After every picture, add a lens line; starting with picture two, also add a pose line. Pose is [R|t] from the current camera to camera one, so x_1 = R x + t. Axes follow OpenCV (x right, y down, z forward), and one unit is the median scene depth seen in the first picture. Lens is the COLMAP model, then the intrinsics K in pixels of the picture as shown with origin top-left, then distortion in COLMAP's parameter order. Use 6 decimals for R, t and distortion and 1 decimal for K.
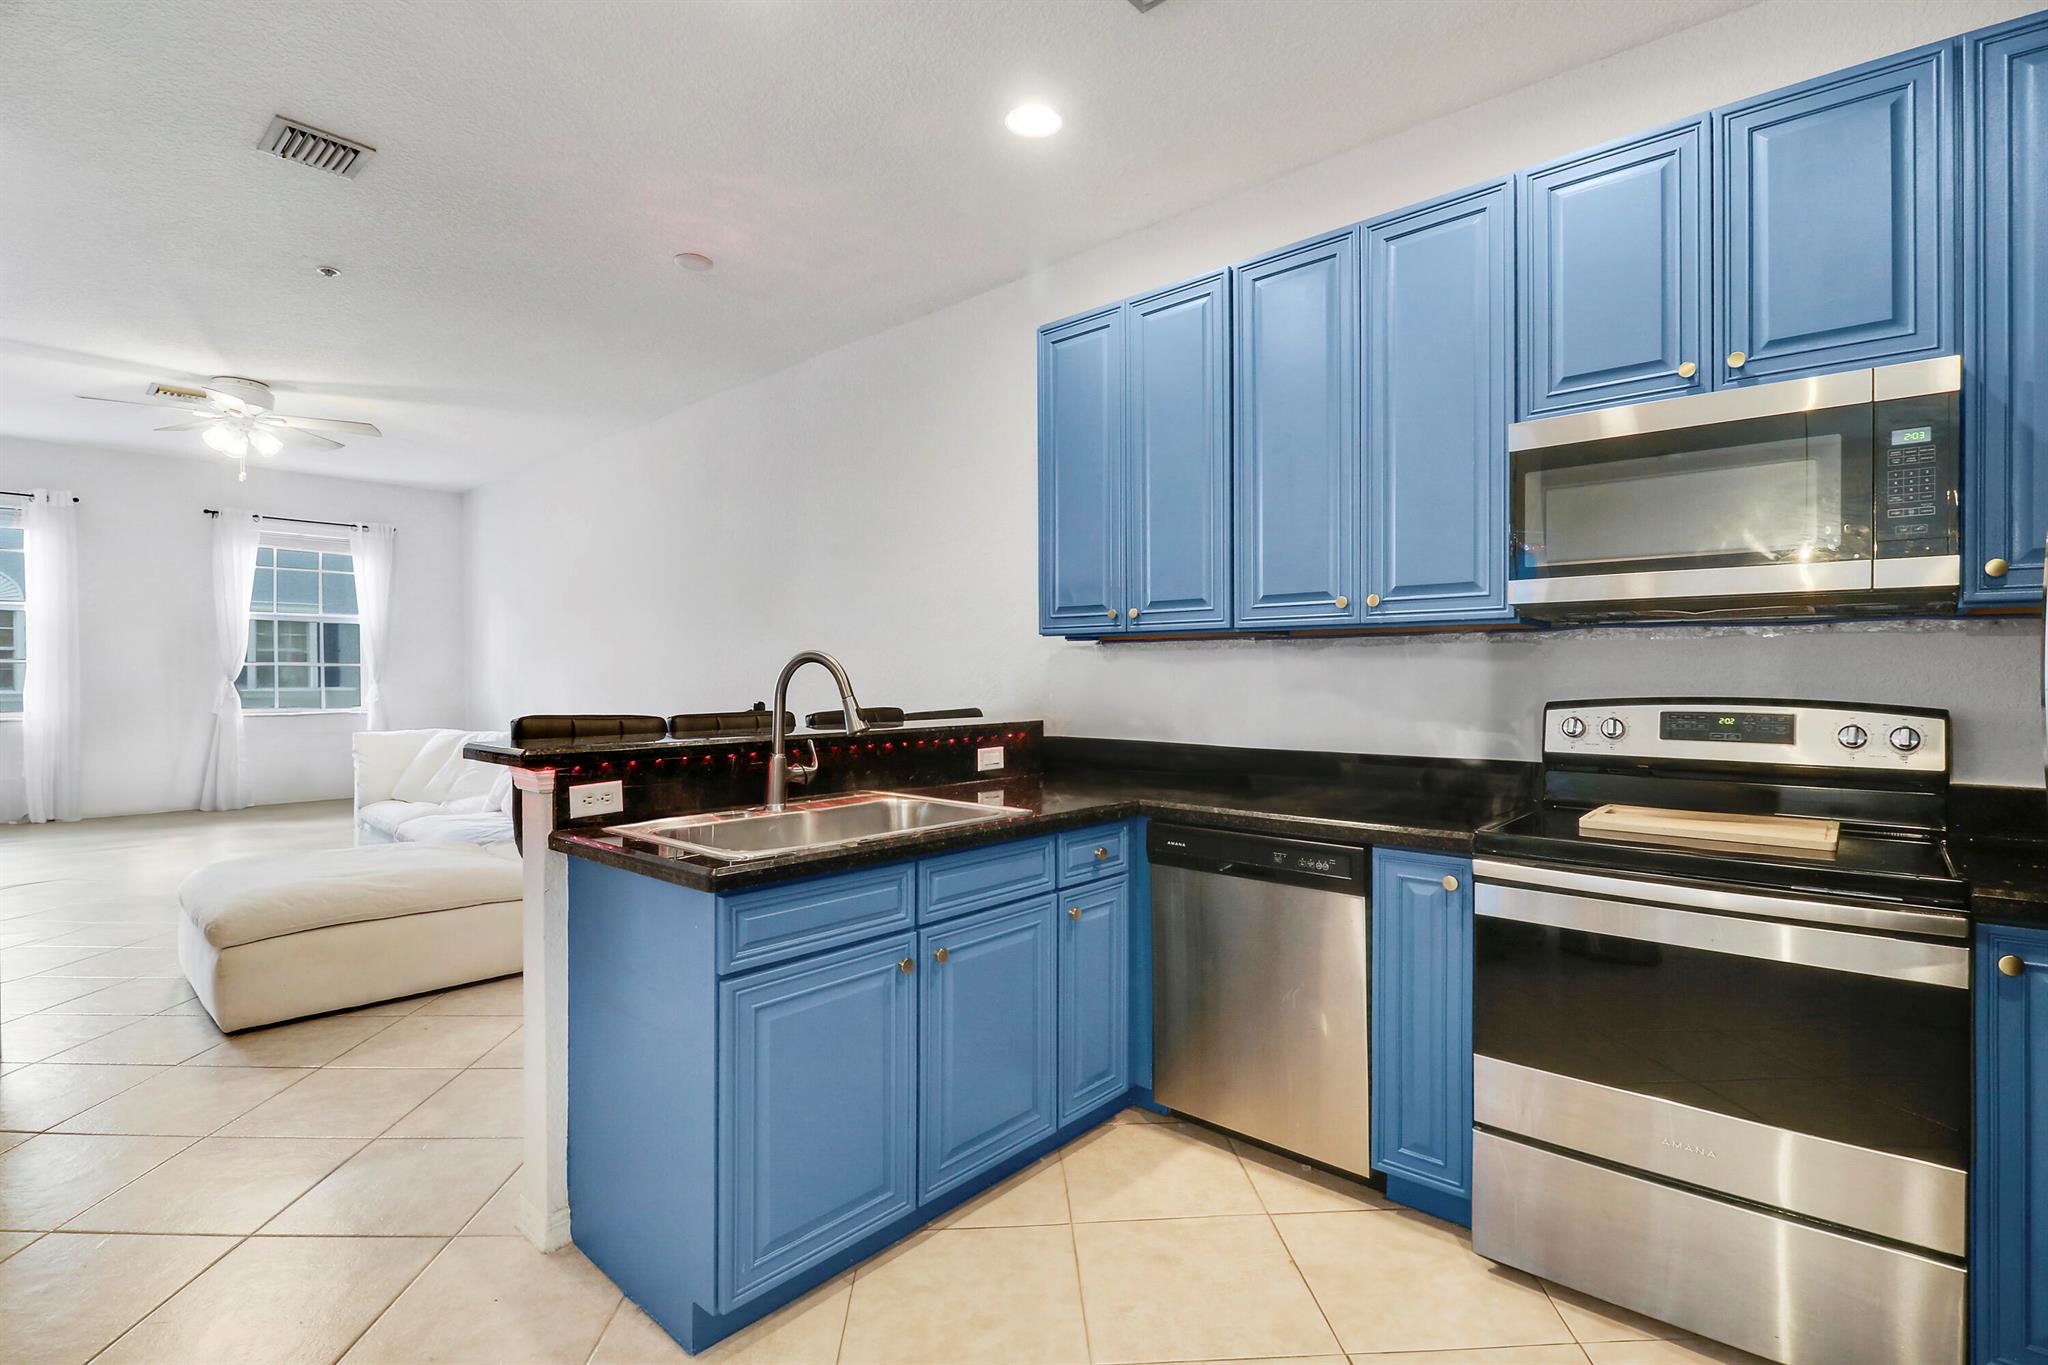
lens RADIAL K [[955.0, 0, 1032.1], [0, 955.0, 681.7], [0, 0, 1]] dist [0.000949, -0.008775]
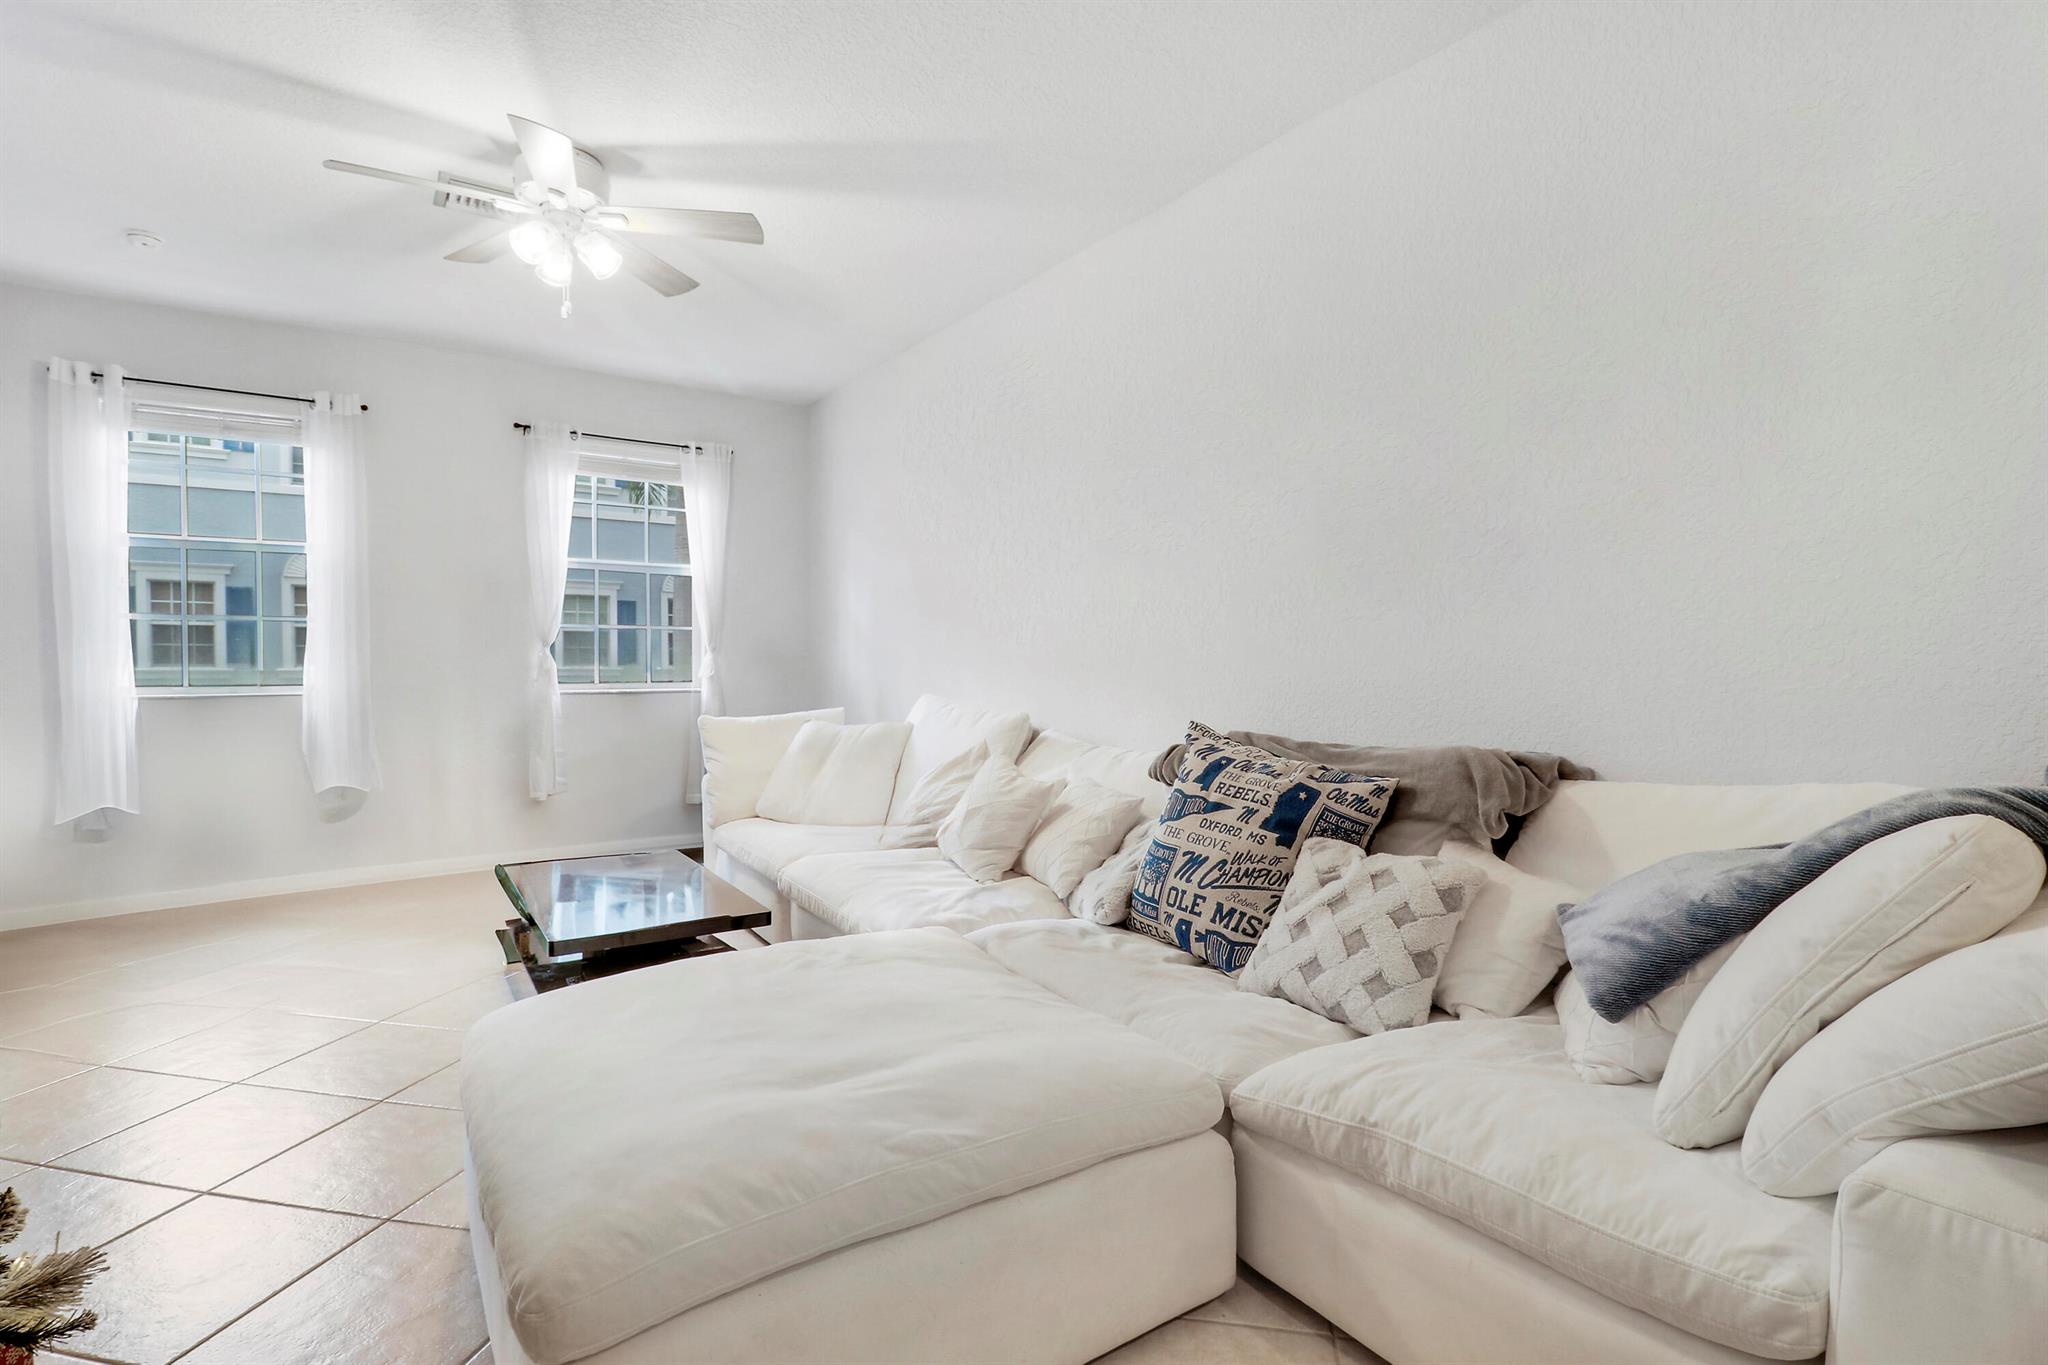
lens RADIAL K [[920.5, 0, 1031.2], [0, 920.5, 676.3], [0, 0, 1]] dist [-0.000824, -0.000102]
pose [[0.978620, 0.004747, -0.205622, -0.299896], [-0.002693, 0.999944, 0.010271, 0.013318], [0.205659, -0.009498, 0.978578, 0.346333]]
